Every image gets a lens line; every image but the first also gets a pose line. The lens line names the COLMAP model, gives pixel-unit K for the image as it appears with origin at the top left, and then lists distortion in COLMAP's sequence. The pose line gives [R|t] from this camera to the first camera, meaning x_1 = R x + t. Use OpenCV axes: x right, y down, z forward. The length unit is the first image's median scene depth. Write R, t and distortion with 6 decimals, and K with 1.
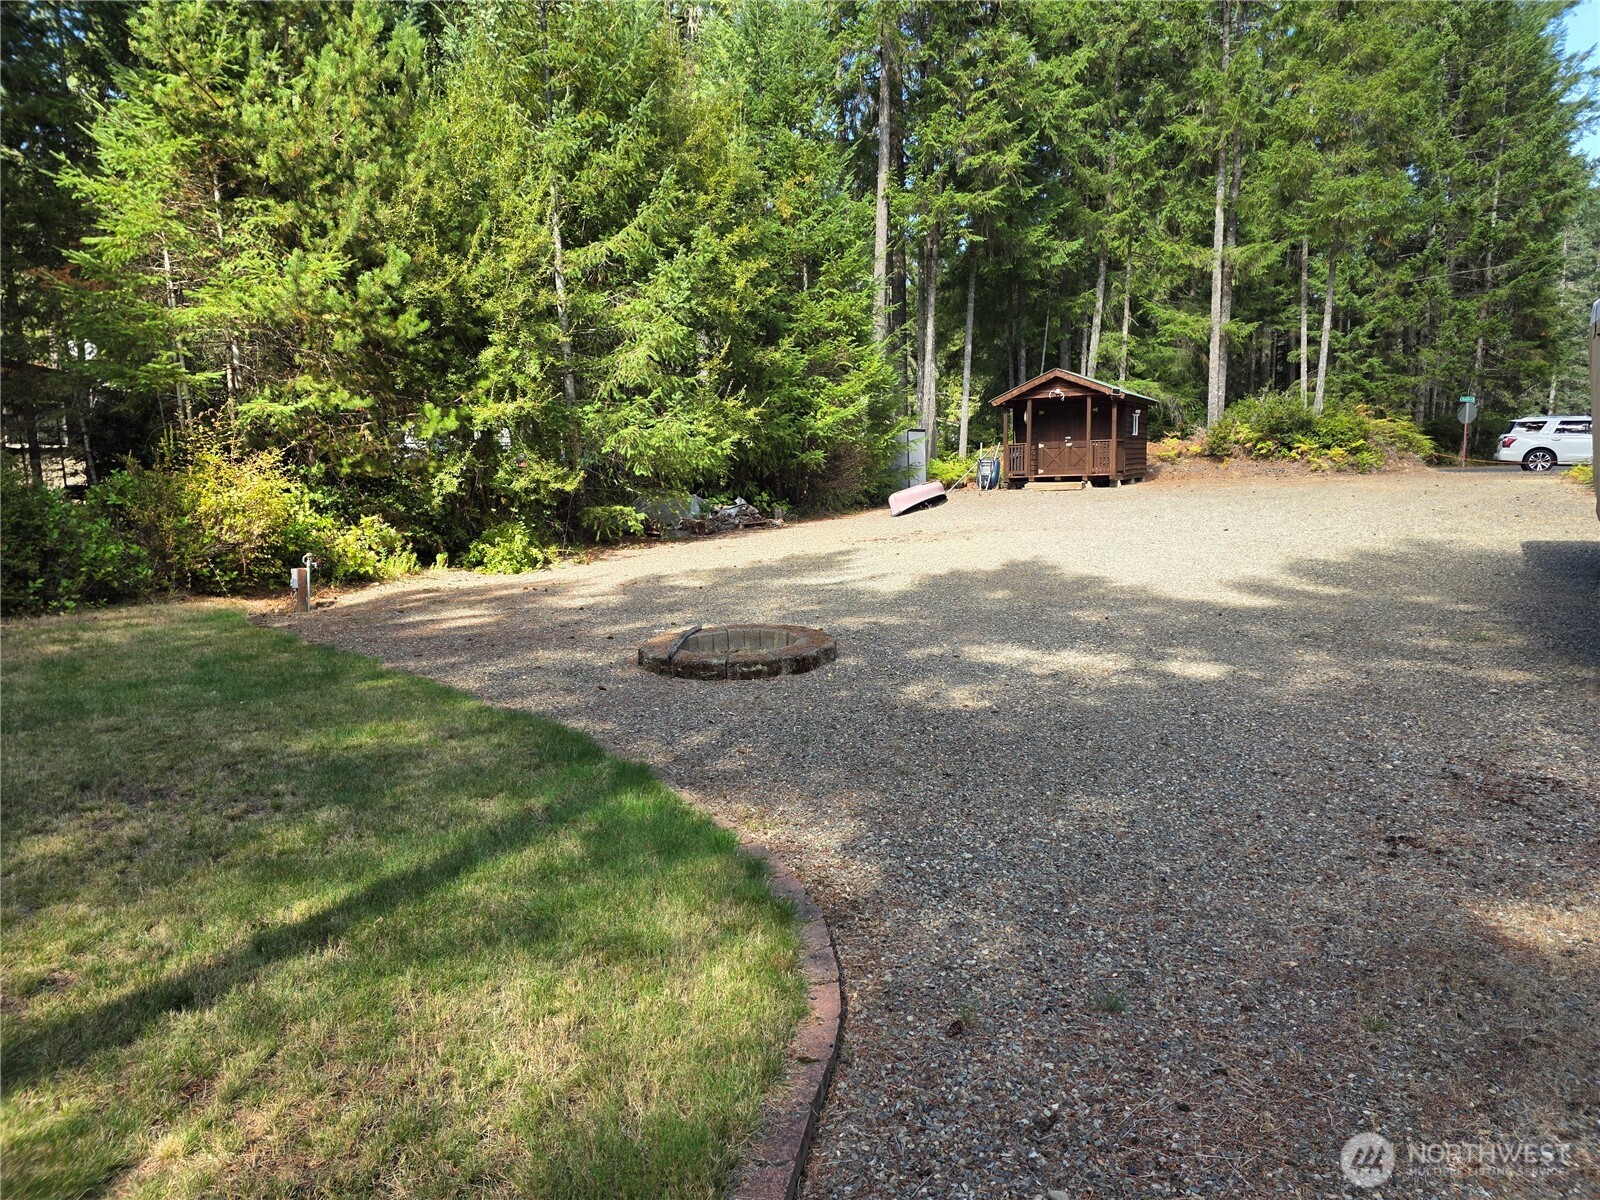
lens RADIAL K [[1063.2, 0, 783.4], [0, 1063.2, 590.3], [0, 0, 1]] dist [0.068903, -0.063818]
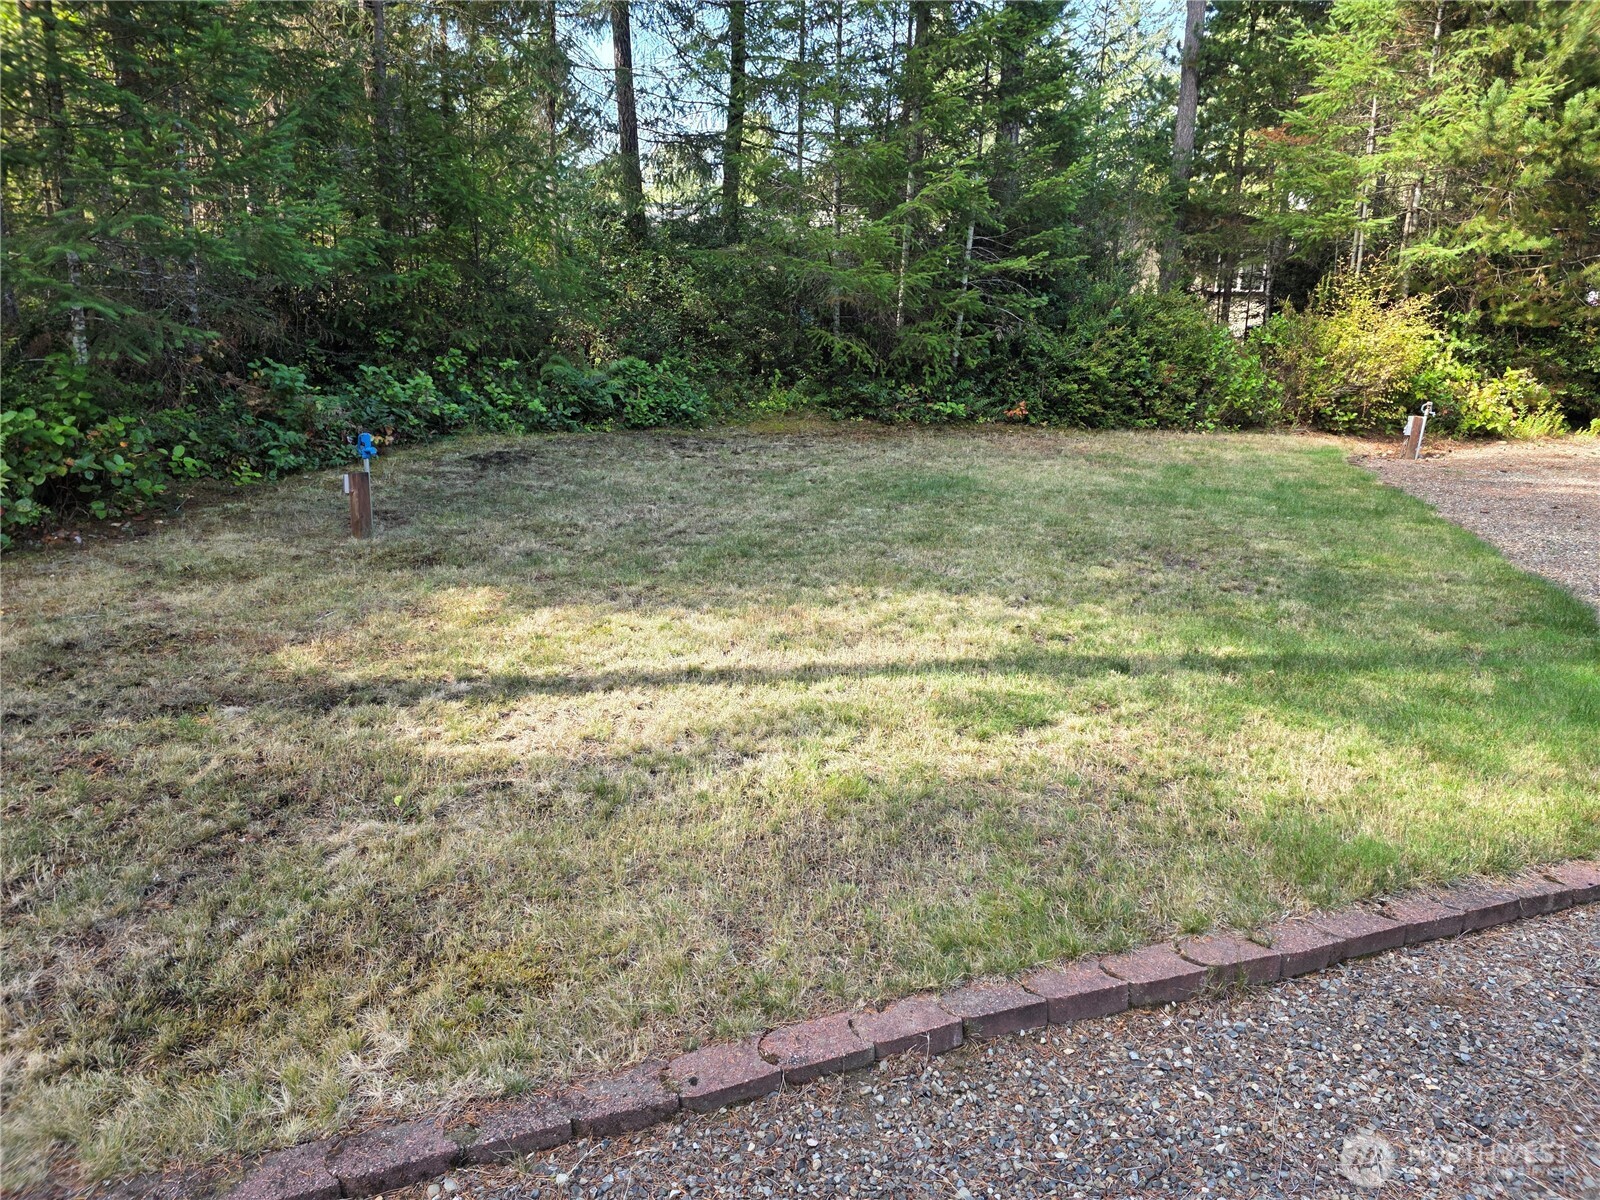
lens RADIAL K [[1074.2, 0, 792.3], [0, 1074.2, 585.0], [0, 0, 1]] dist [0.079669, -0.062766]
pose [[0.539847, 0.232776, -0.808938, 0.049843], [-0.126223, 0.972524, 0.195614, 0.003159], [0.832246, -0.003495, 0.554396, -0.029024]]
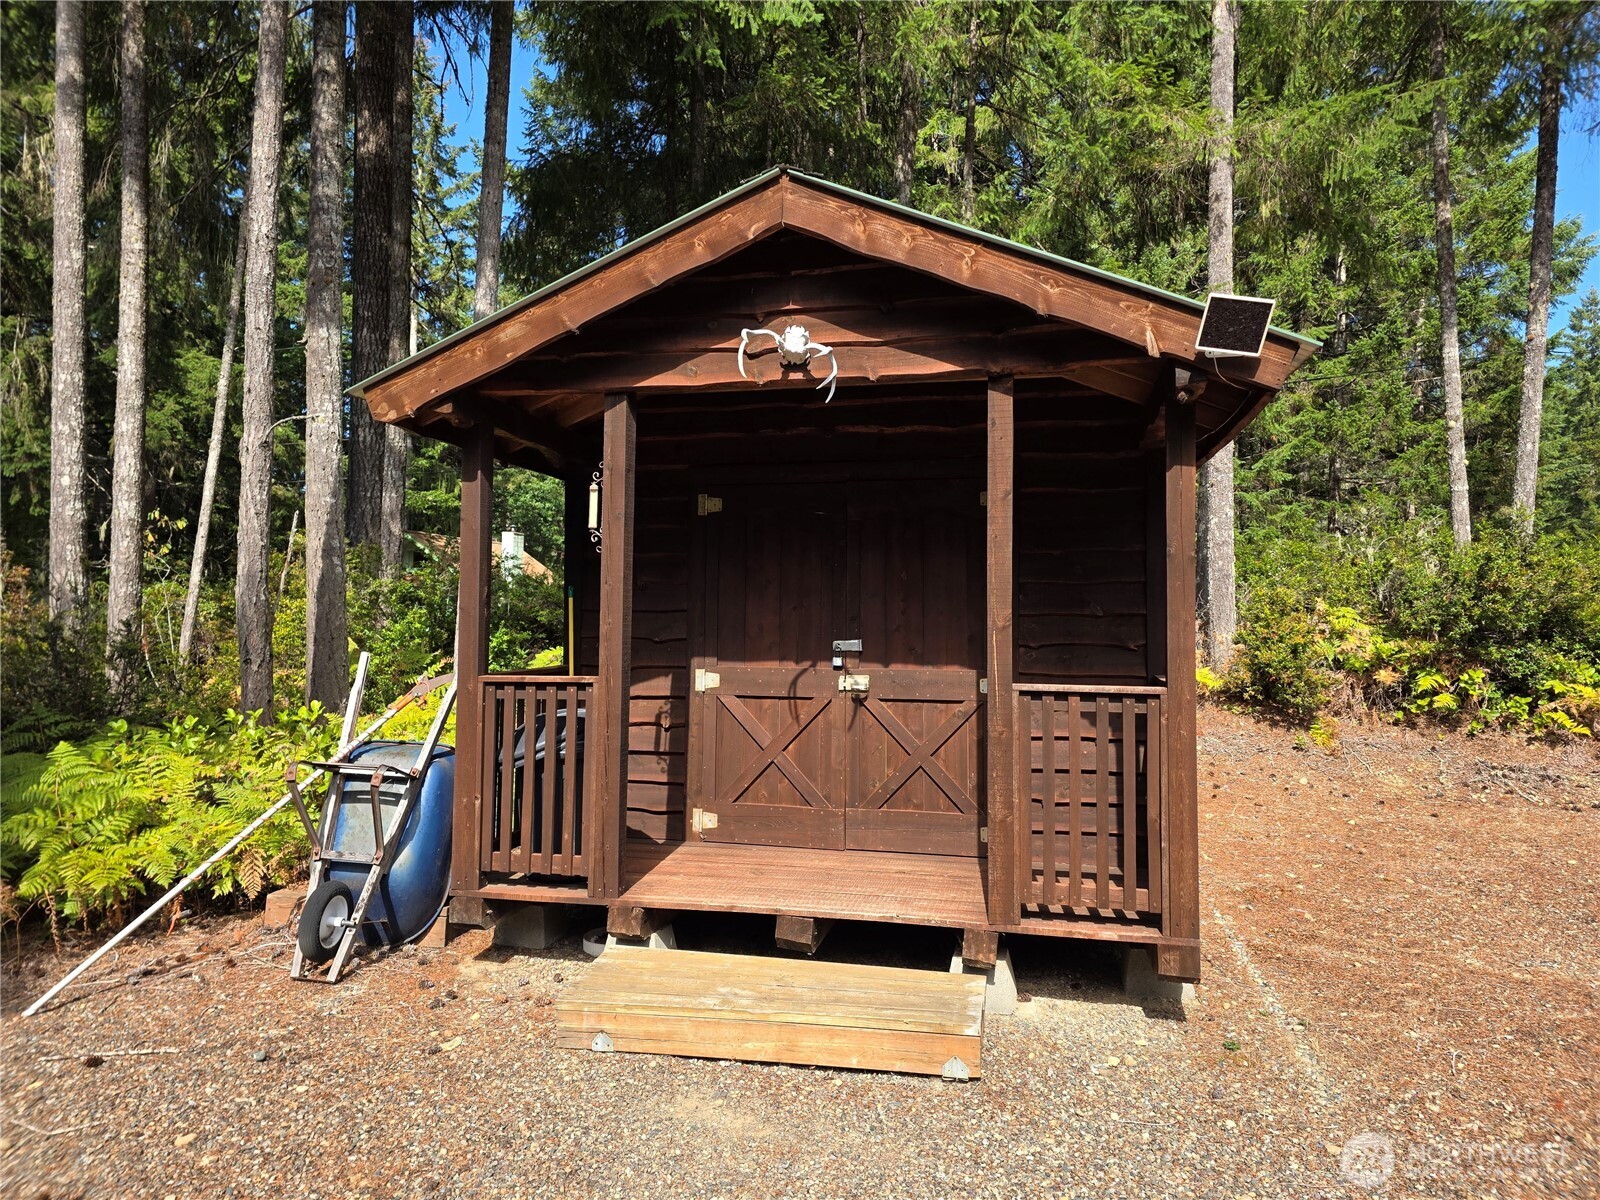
lens RADIAL K [[1074.2, 0, 792.3], [0, 1074.2, 585.0], [0, 0, 1]] dist [0.079669, -0.062766]
pose [[0.967058, 0.046026, 0.250362, 0.221524], [-0.007029, 0.987972, -0.154475, -0.130653], [-0.254460, 0.147626, 0.955749, 0.868331]]
